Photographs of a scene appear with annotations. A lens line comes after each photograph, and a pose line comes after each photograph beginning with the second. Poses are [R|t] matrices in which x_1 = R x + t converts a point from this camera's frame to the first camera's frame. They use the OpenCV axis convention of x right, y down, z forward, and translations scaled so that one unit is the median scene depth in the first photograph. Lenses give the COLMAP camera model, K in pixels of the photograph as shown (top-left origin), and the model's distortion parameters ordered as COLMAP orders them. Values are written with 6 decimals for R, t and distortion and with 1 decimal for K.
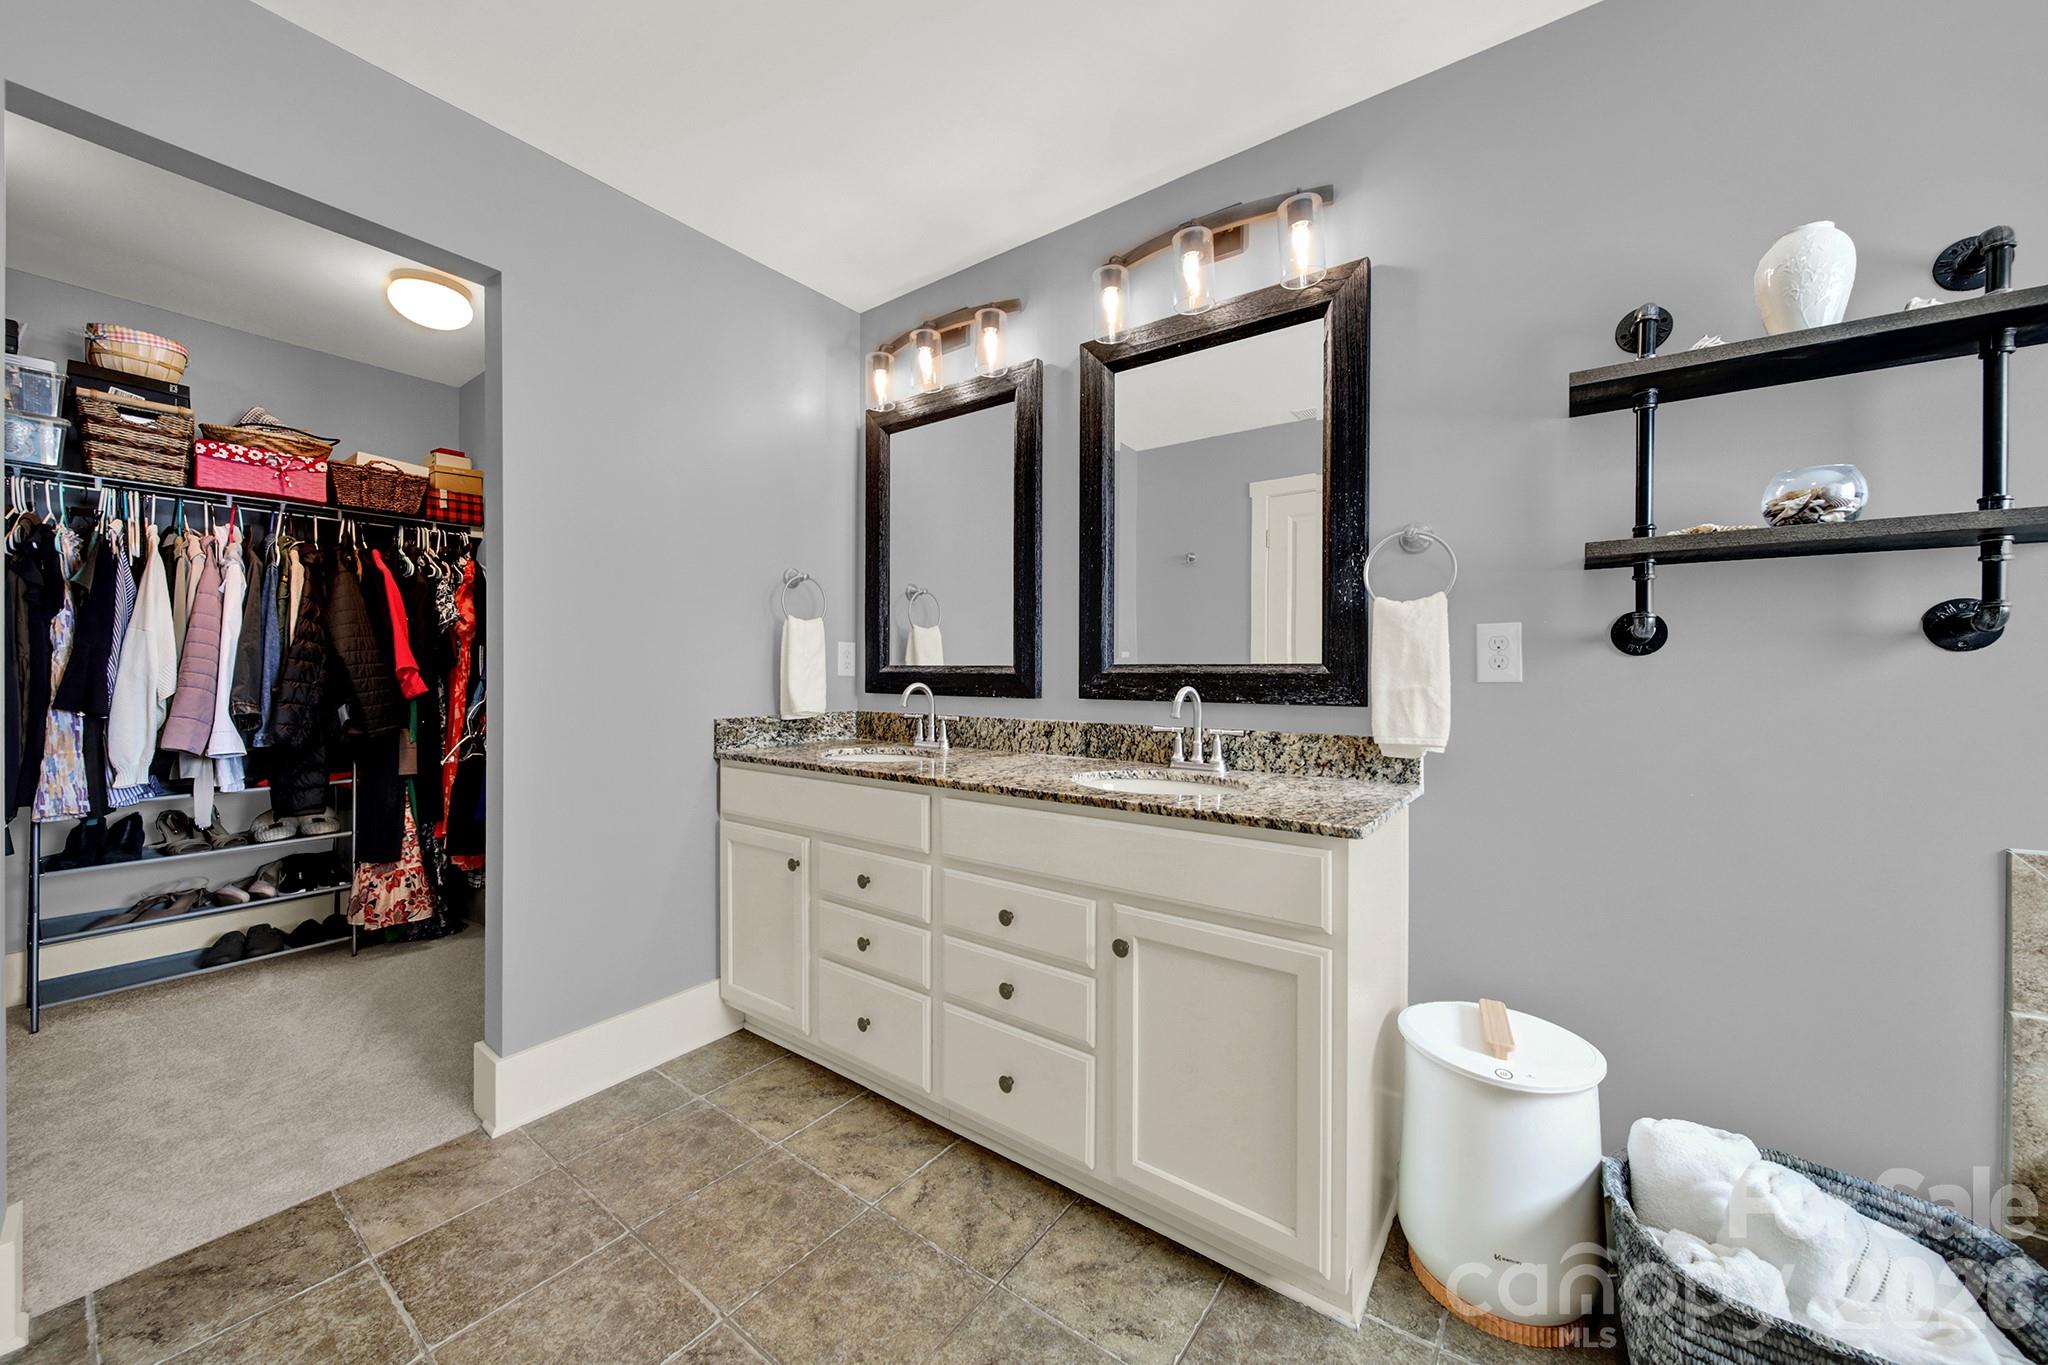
lens RADIAL K [[733.2, 0, 1011.0], [0, 733.2, 672.6], [0, 0, 1]] dist [-0.009445, 0.000134]
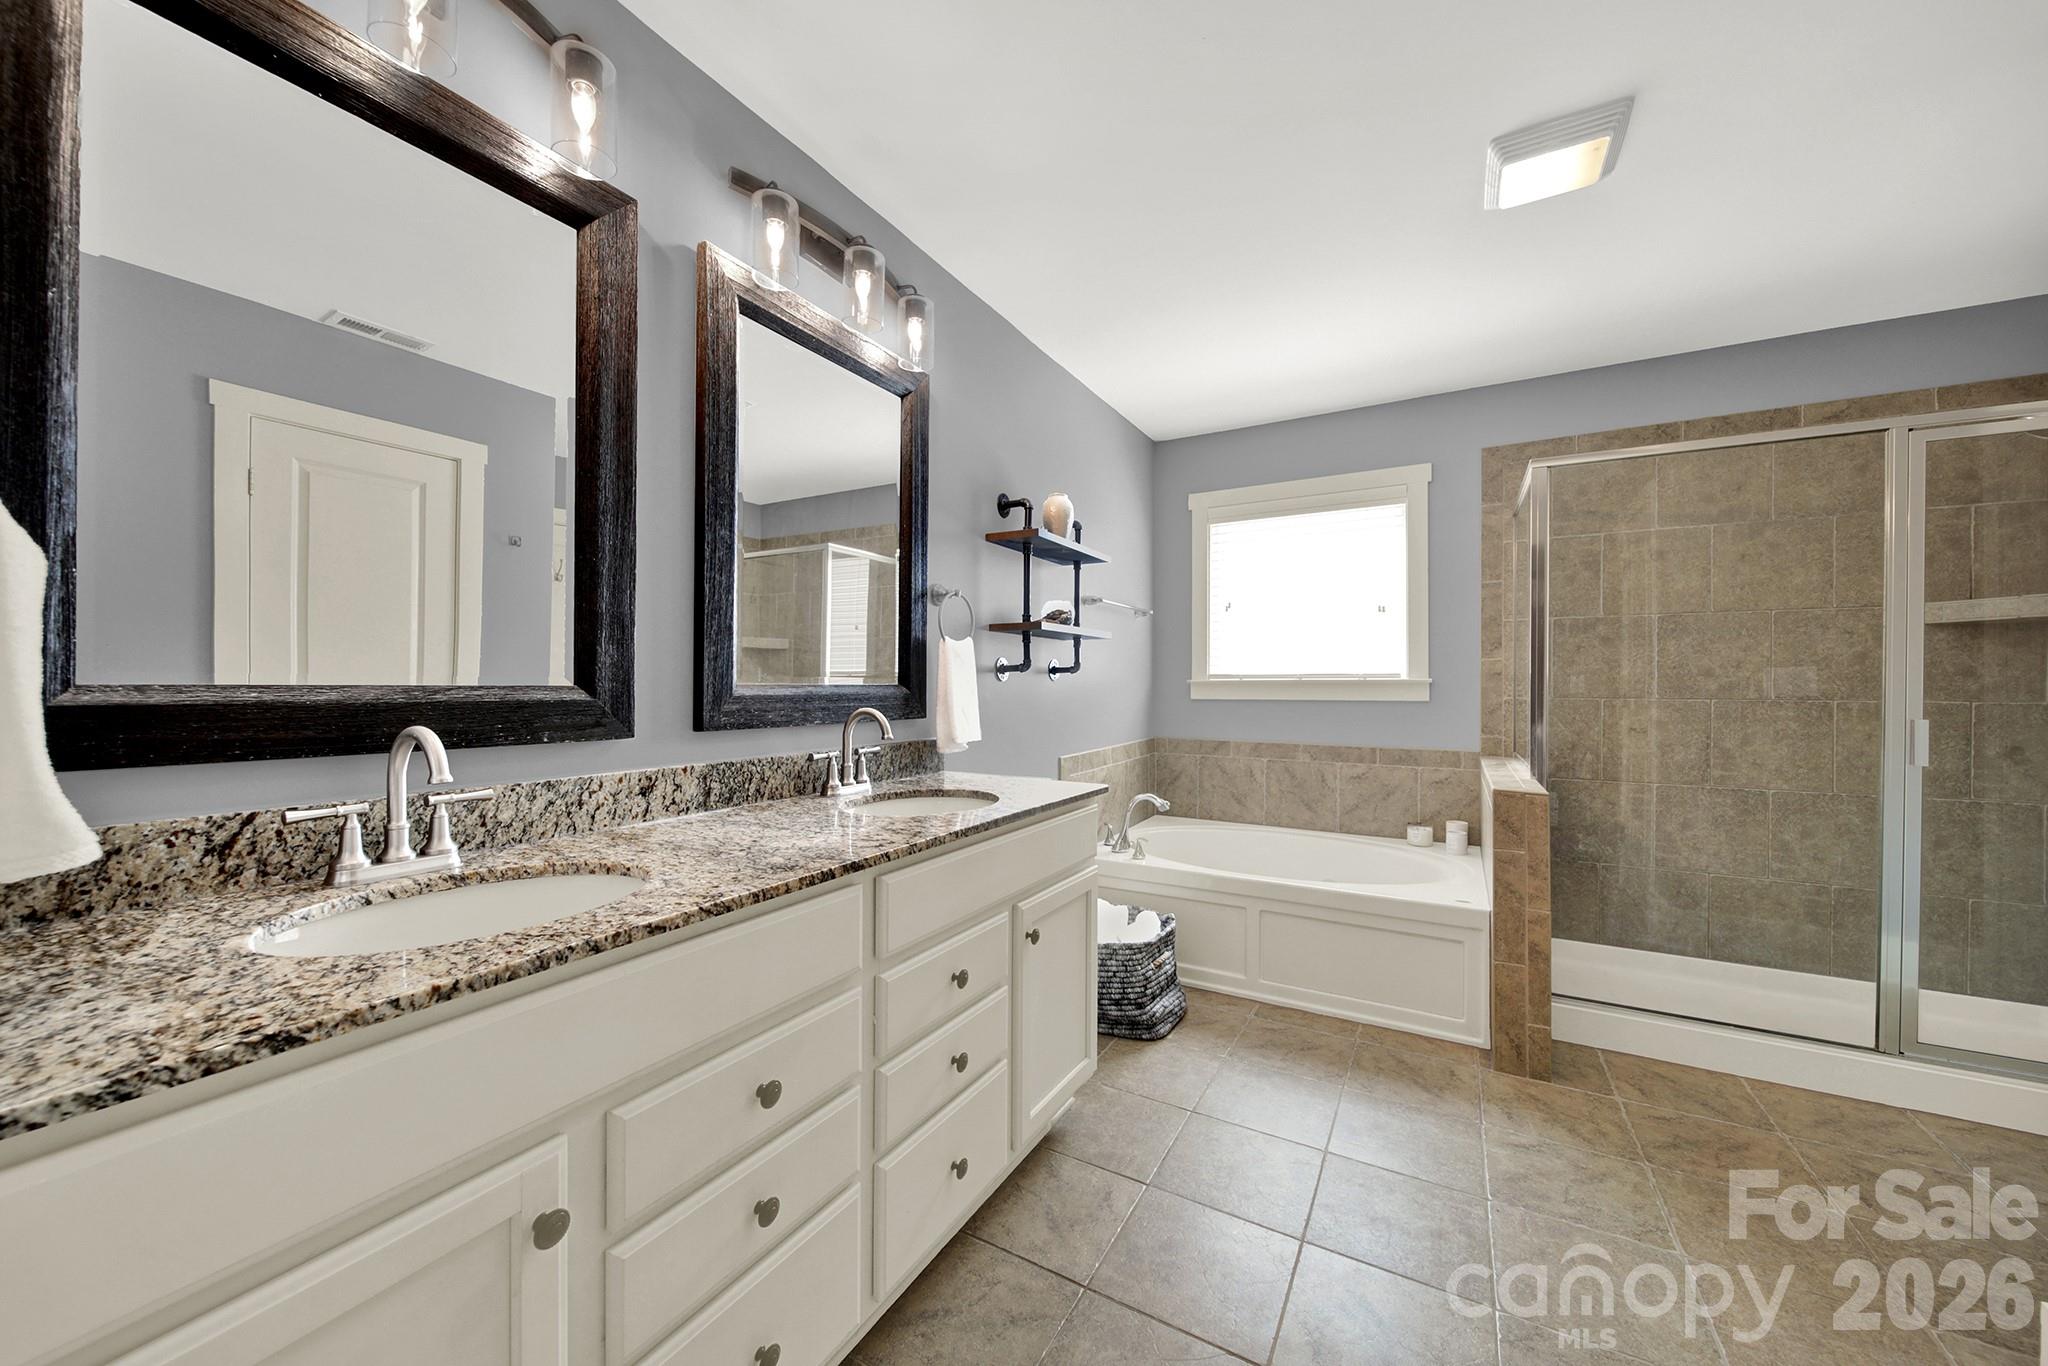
lens RADIAL K [[733.2, 0, 1012.5], [0, 733.2, 687.4], [0, 0, 1]] dist [-0.009445, 0.000134]
pose [[-0.102938, -0.008347, 0.994653, -0.684652], [0.000778, 0.999964, 0.008473, -0.015199], [-0.994687, 0.001646, -0.102928, 0.801756]]
